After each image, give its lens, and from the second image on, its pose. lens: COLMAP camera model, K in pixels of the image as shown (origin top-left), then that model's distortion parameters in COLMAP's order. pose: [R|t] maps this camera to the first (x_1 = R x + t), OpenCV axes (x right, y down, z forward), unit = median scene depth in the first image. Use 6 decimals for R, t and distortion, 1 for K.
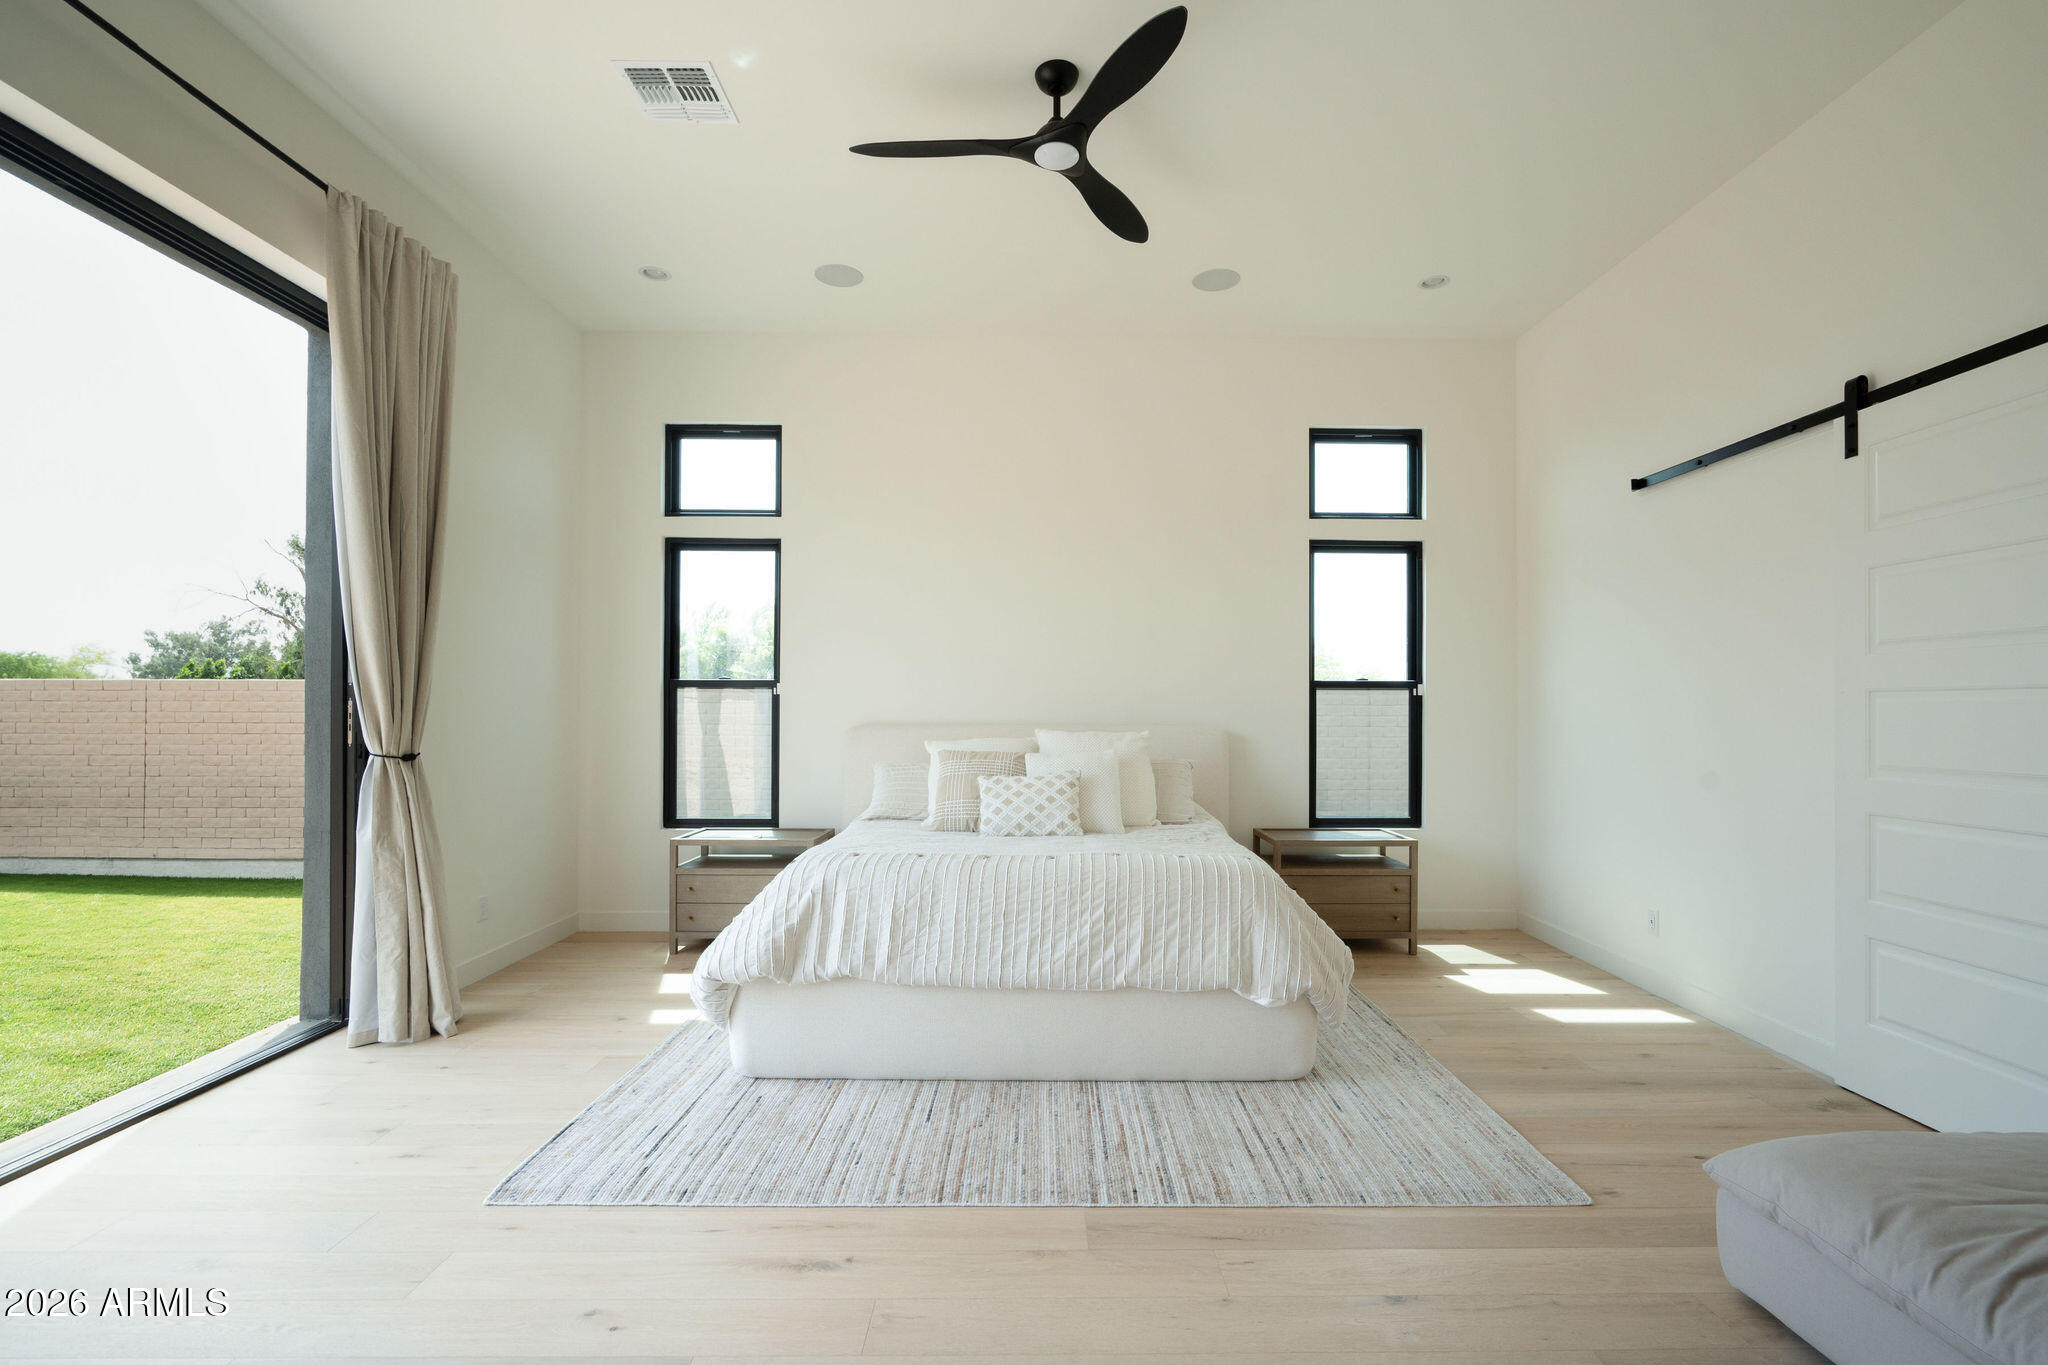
lens RADIAL K [[921.4, 0, 1024.8], [0, 921.4, 697.2], [0, 0, 1]] dist [-0.002751, -0.000158]
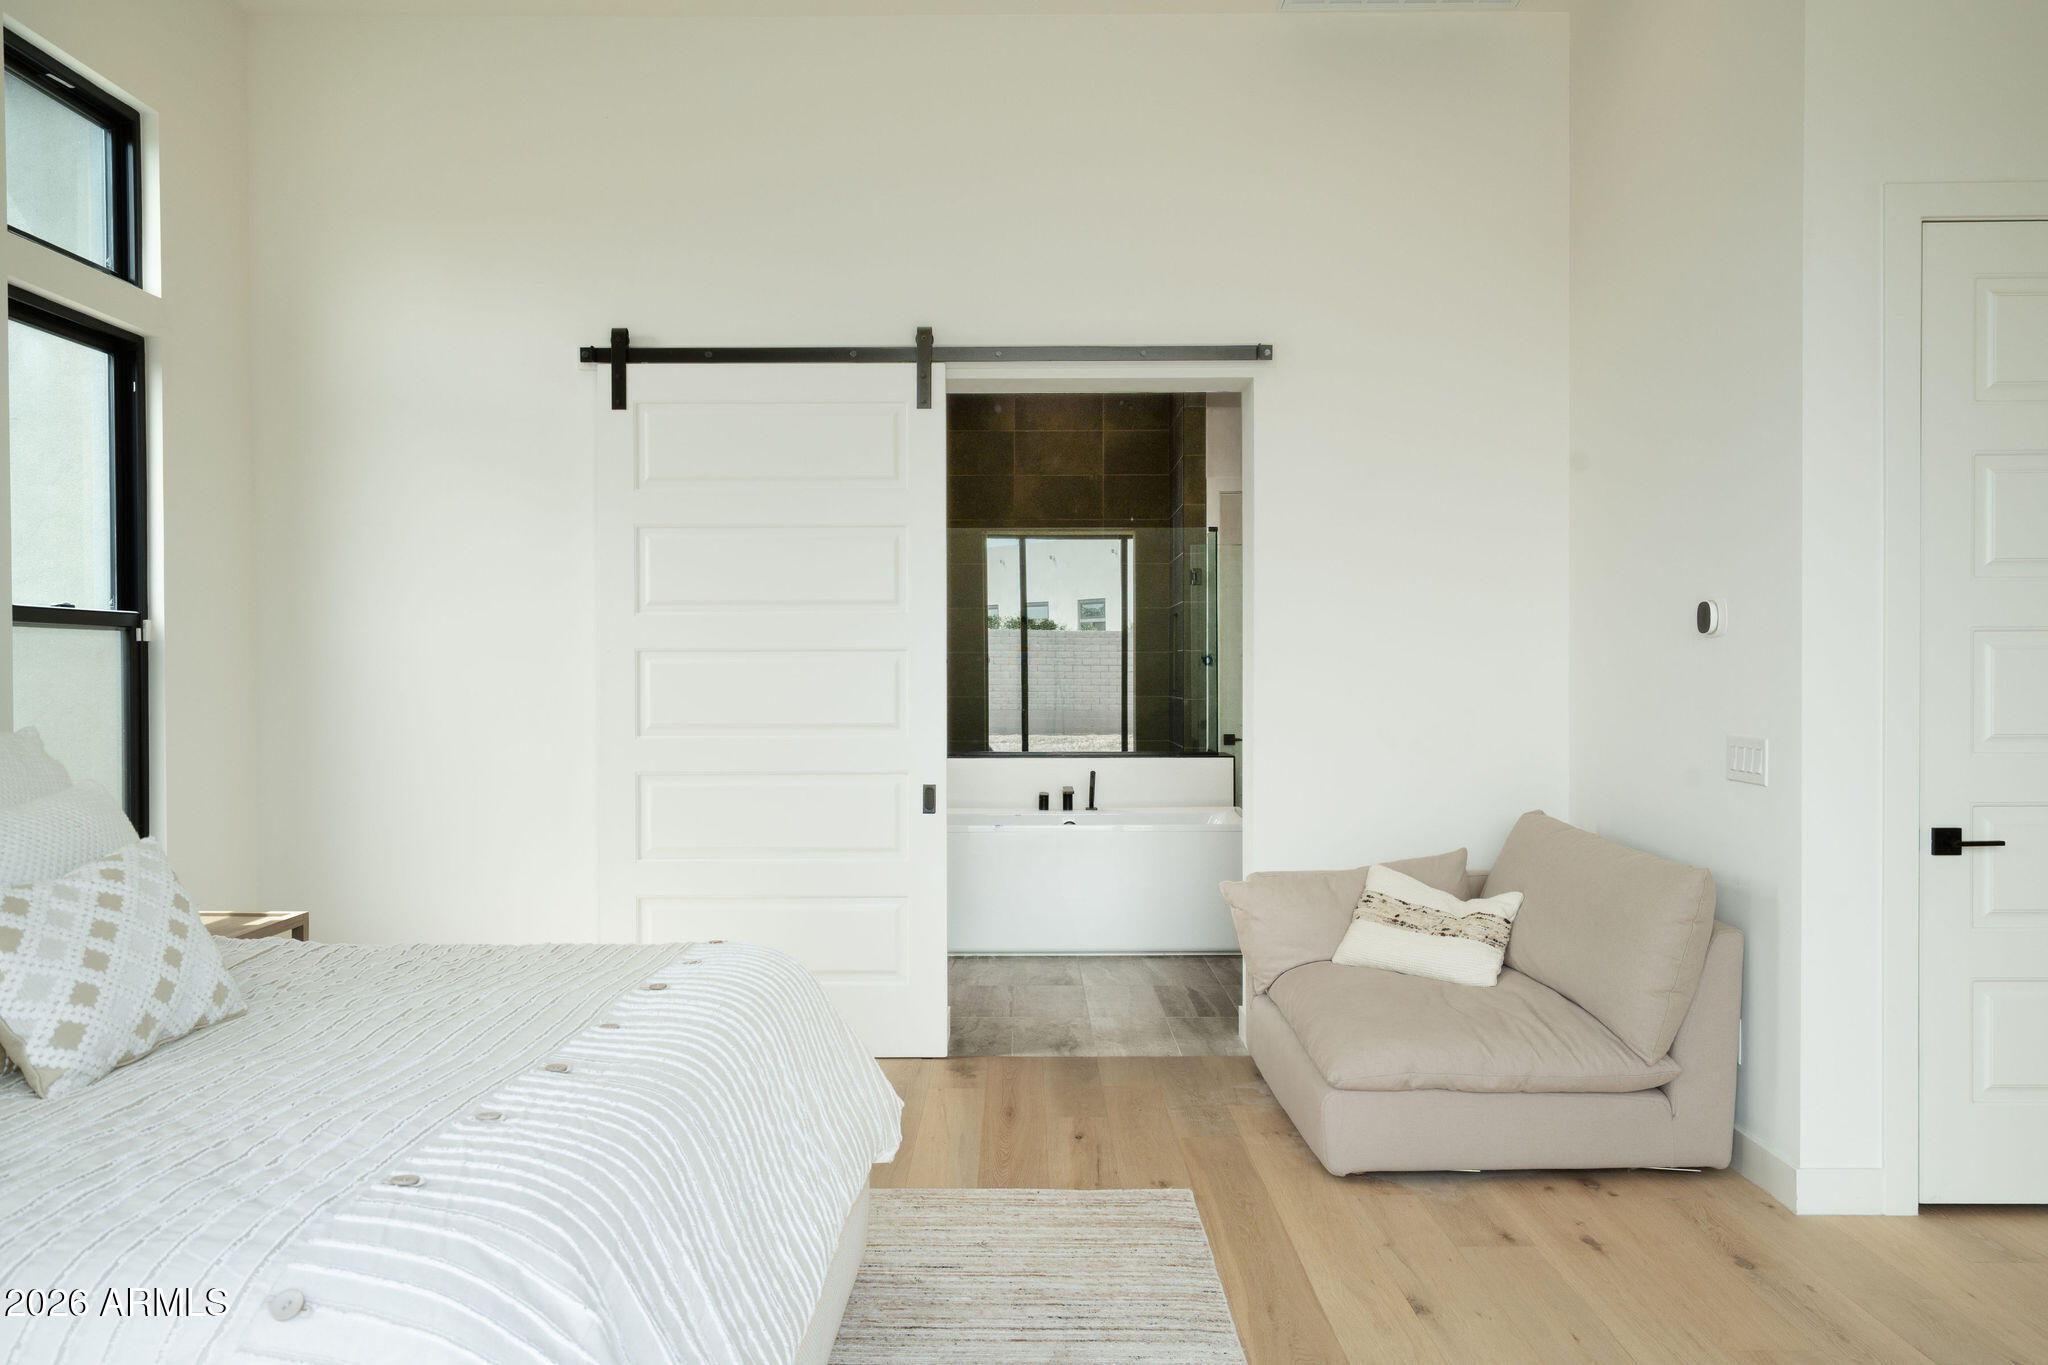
lens RADIAL K [[1519.6, 0, 1025.0], [0, 1519.6, 676.2], [0, 0, 1]] dist [-0.002345, -0.002327]
pose [[0.011362, -0.008999, 0.999895, -0.706018], [-0.012180, 0.999884, 0.009138, 0.005847], [-0.999861, -0.012282, 0.011251, 0.873158]]
